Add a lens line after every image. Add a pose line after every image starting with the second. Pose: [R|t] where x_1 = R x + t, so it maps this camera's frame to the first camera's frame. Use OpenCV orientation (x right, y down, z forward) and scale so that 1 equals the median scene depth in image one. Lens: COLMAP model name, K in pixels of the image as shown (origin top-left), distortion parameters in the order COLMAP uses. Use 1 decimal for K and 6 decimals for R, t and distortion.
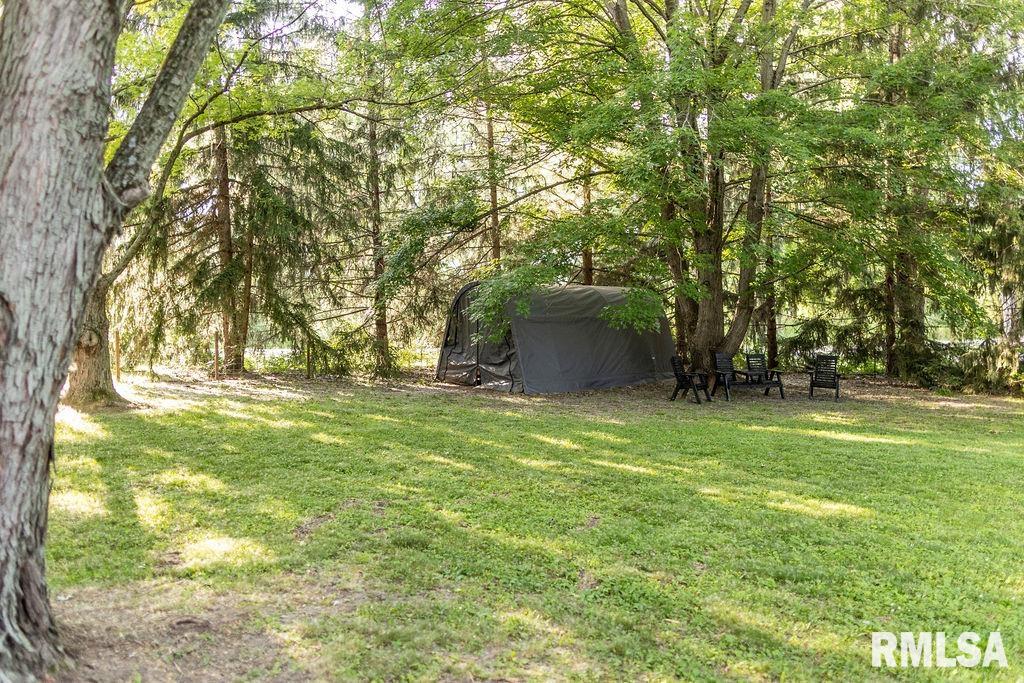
lens RADIAL K [[737.4, 0, 514.1], [0, 737.4, 355.7], [0, 0, 1]] dist [0.002441, 0.000283]
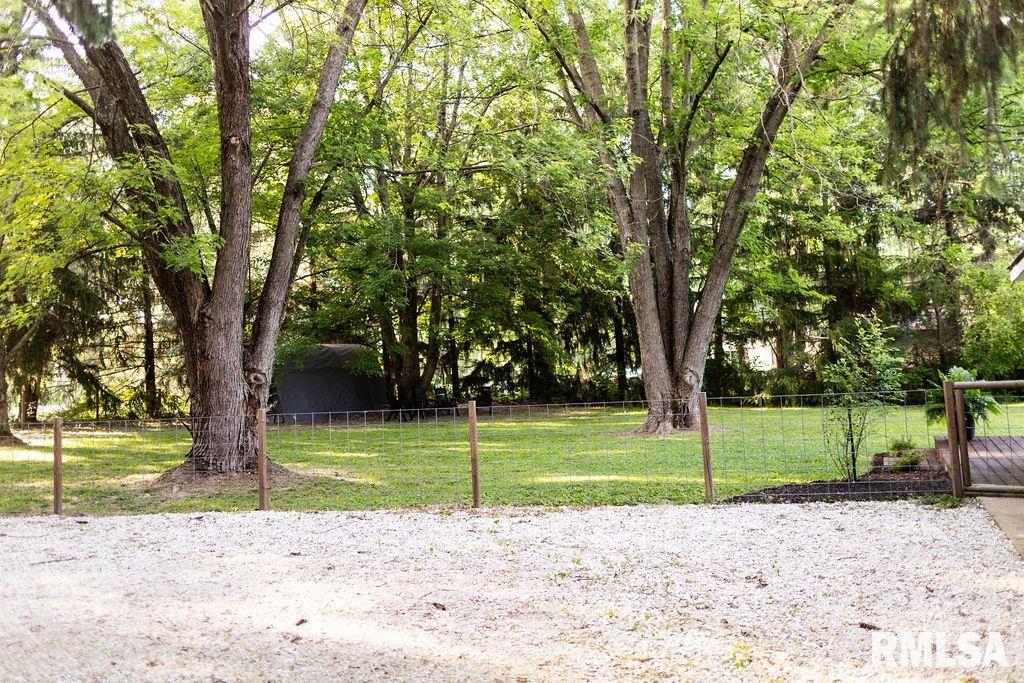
lens RADIAL K [[737.4, 0, 514.1], [0, 737.4, 355.7], [0, 0, 1]] dist [0.002441, 0.000283]
pose [[0.919556, -0.019634, 0.392468, -0.095086], [0.040845, 0.998117, -0.045767, 0.004558], [-0.390830, 0.058115, 0.918626, -0.340895]]
